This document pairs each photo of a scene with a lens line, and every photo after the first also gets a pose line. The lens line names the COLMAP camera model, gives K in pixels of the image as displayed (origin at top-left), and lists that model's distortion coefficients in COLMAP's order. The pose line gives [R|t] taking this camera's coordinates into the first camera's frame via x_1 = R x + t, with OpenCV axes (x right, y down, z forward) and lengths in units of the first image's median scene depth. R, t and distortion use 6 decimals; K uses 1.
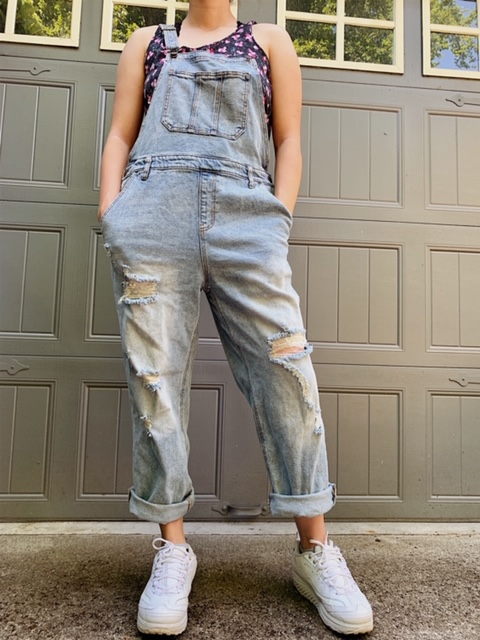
lens RADIAL K [[500.2, 0, 239.6], [0, 500.2, 317.5], [0, 0, 1]] dist [0.007316, -0.009282]
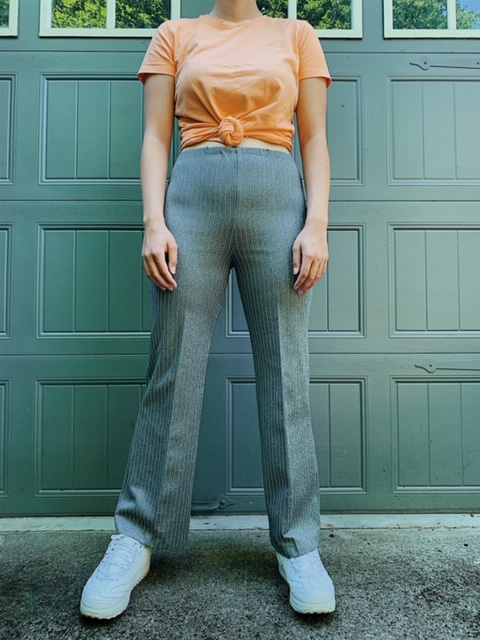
lens RADIAL K [[500.2, 0, 237.1], [0, 500.2, 314.5], [0, 0, 1]] dist [0.007316, -0.009282]
pose [[0.996821, -0.034693, -0.071724, 0.162451], [0.038411, 0.997953, 0.051132, -0.037354], [0.069803, -0.053725, 0.996113, 0.037674]]
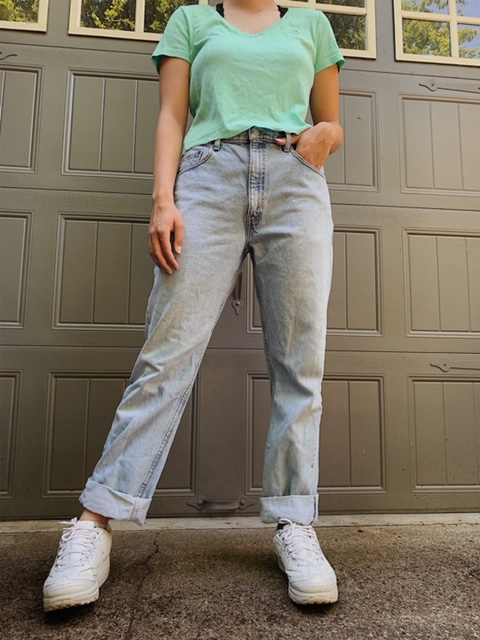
lens RADIAL K [[500.2, 0, 238.4], [0, 500.2, 313.9], [0, 0, 1]] dist [0.007316, -0.009282]
pose [[0.999653, -0.015085, 0.021573, 0.027383], [0.015891, 0.999163, -0.037701, 0.058983], [-0.020986, 0.038031, 0.999056, 0.034205]]
